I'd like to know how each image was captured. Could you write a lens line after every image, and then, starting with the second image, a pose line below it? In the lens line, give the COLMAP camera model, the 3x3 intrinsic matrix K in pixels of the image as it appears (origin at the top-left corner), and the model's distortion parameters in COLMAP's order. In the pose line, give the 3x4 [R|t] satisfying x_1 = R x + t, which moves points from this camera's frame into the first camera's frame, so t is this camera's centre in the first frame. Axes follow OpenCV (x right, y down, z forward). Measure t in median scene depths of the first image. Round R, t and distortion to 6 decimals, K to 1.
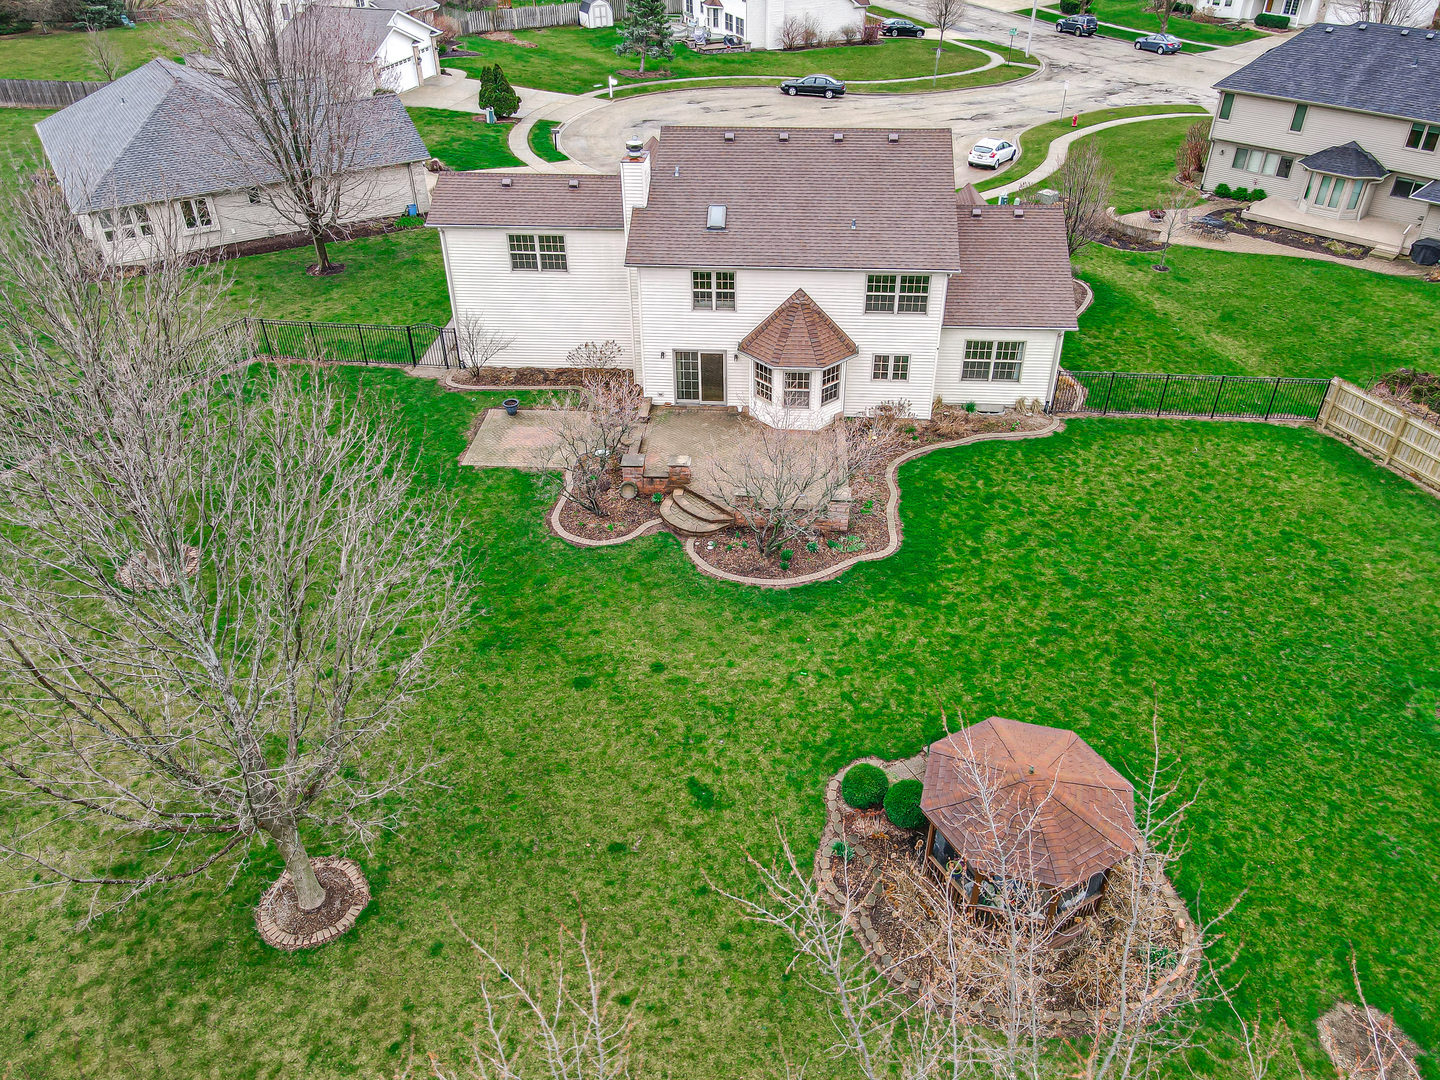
lens RADIAL K [[1060.3, 0, 720.0], [0, 1060.3, 540.0], [0, 0, 1]] dist [0.012120, 0.011542]
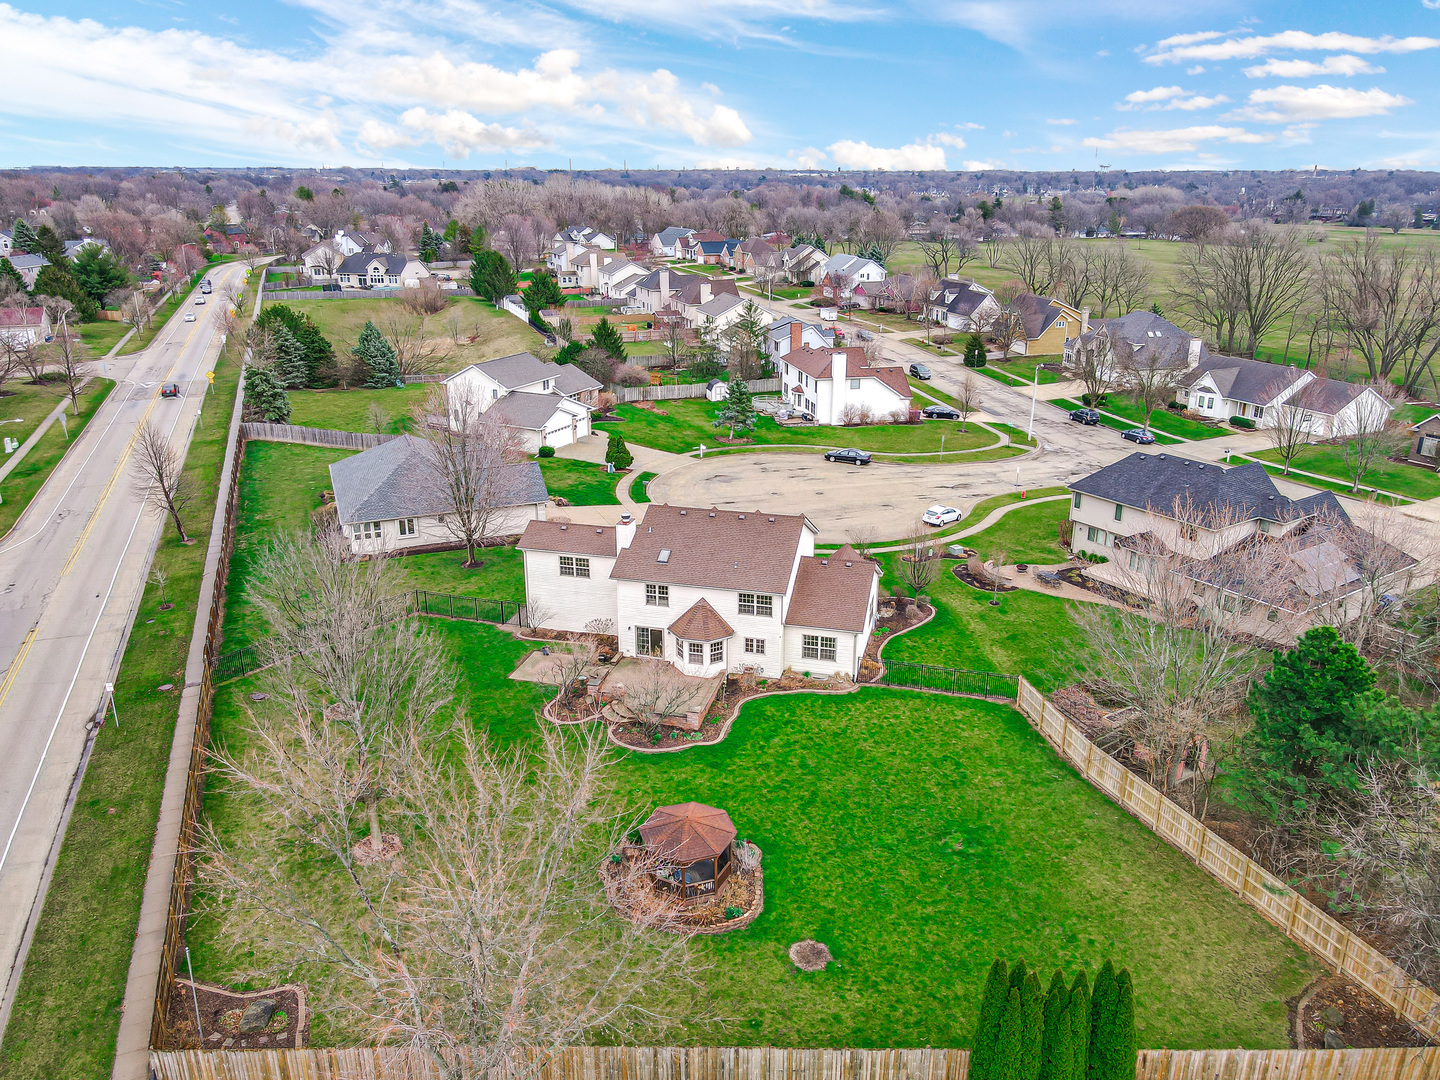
lens RADIAL K [[1060.3, 0, 720.0], [0, 1060.3, 540.0], [0, 0, 1]] dist [0.012120, 0.011542]
pose [[0.982576, 0.067626, -0.173122, 0.373752], [-0.112070, 0.958651, -0.261589, 0.124747], [0.148273, 0.276433, 0.949526, -0.667380]]
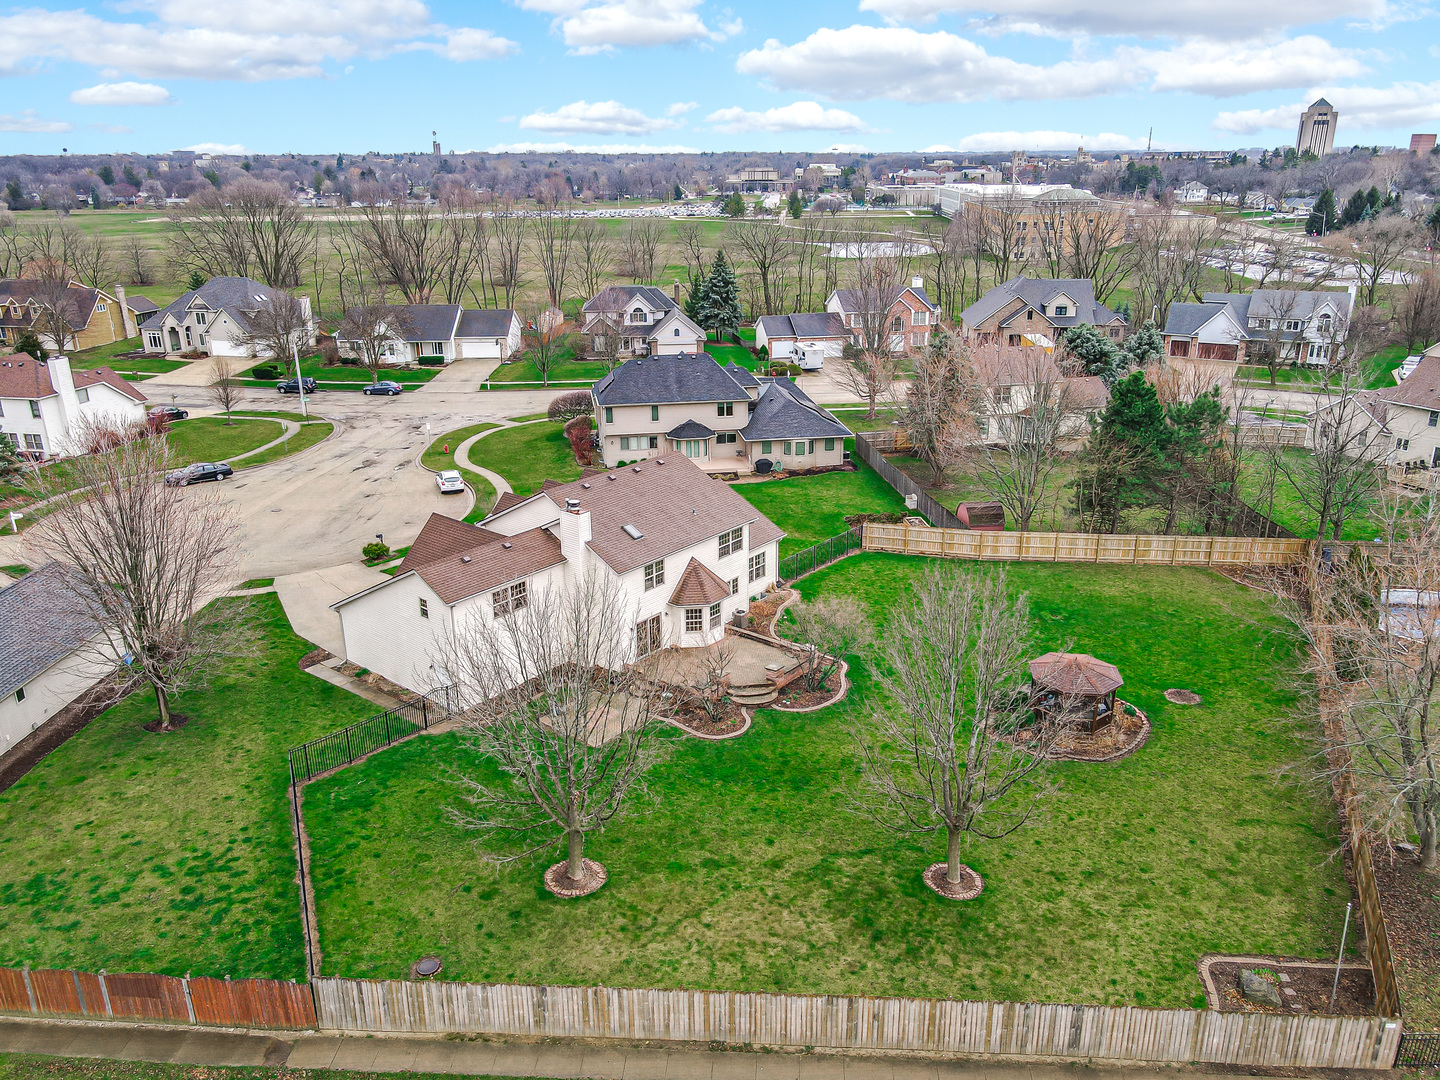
lens RADIAL K [[1110.7, 0, 720.0], [0, 1110.7, 540.0], [0, 0, 1]] dist [-0.000490, 0.005156]
pose [[0.583073, -0.270528, 0.766055, -1.060355], [0.471225, 0.880726, -0.047644, -0.146851], [-0.661795, 0.388764, 0.641007, -0.088772]]
